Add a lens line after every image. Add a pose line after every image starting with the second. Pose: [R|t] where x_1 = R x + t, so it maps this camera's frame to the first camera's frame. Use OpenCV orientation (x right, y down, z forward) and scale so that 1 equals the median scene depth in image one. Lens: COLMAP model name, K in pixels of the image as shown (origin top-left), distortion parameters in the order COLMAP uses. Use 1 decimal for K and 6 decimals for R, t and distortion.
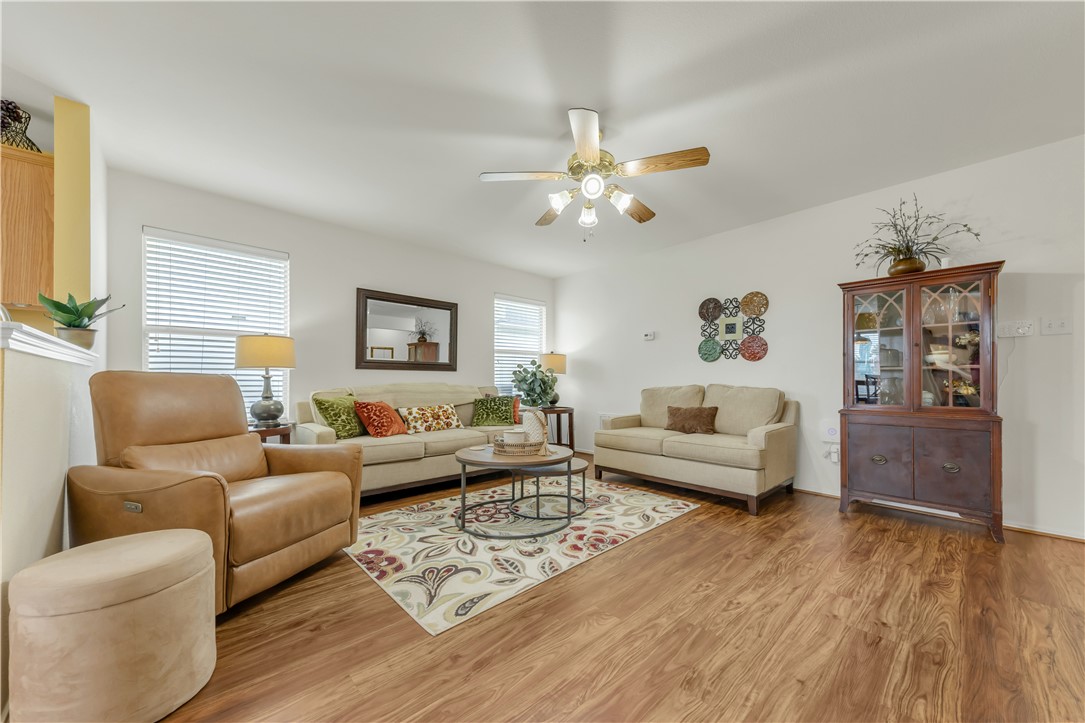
lens RADIAL K [[391.7, 0, 540.8], [0, 391.7, 378.6], [0, 0, 1]] dist [-0.000496, -0.000078]
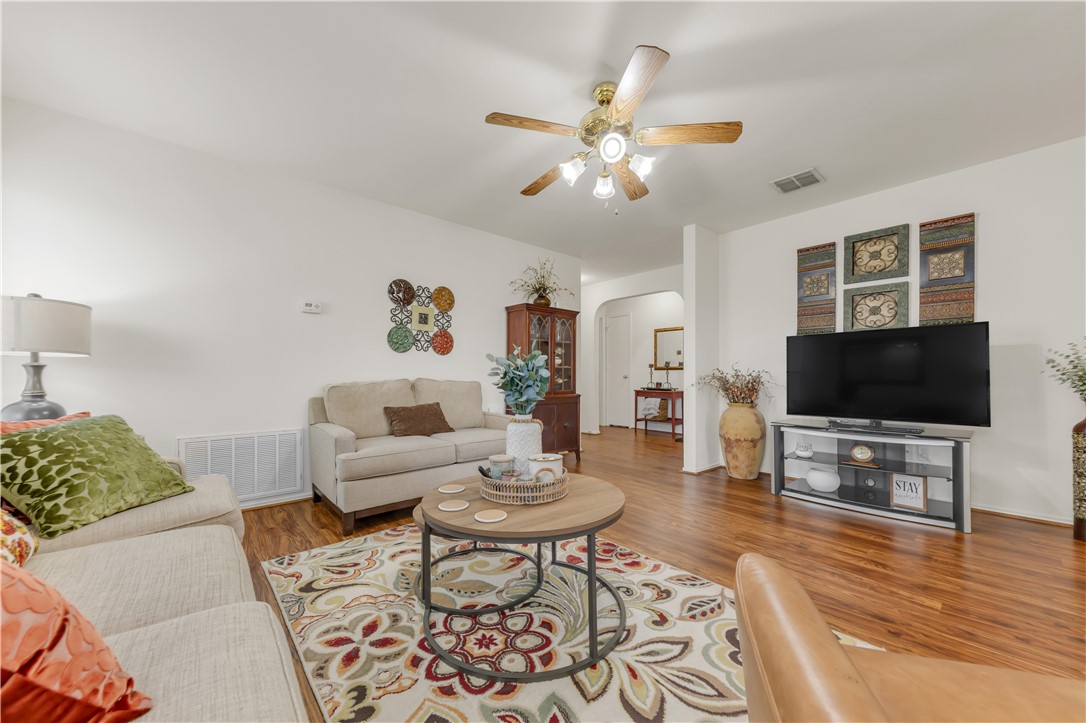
lens RADIAL K [[394.8, 0, 557.3], [0, 394.8, 374.9], [0, 0, 1]] dist [0.005813, -0.000141]
pose [[0.025000, -0.000048, 0.999687, -0.643932], [-0.010393, 0.999946, 0.000308, 0.005087], [-0.999633, -0.010398, 0.024998, 0.921419]]
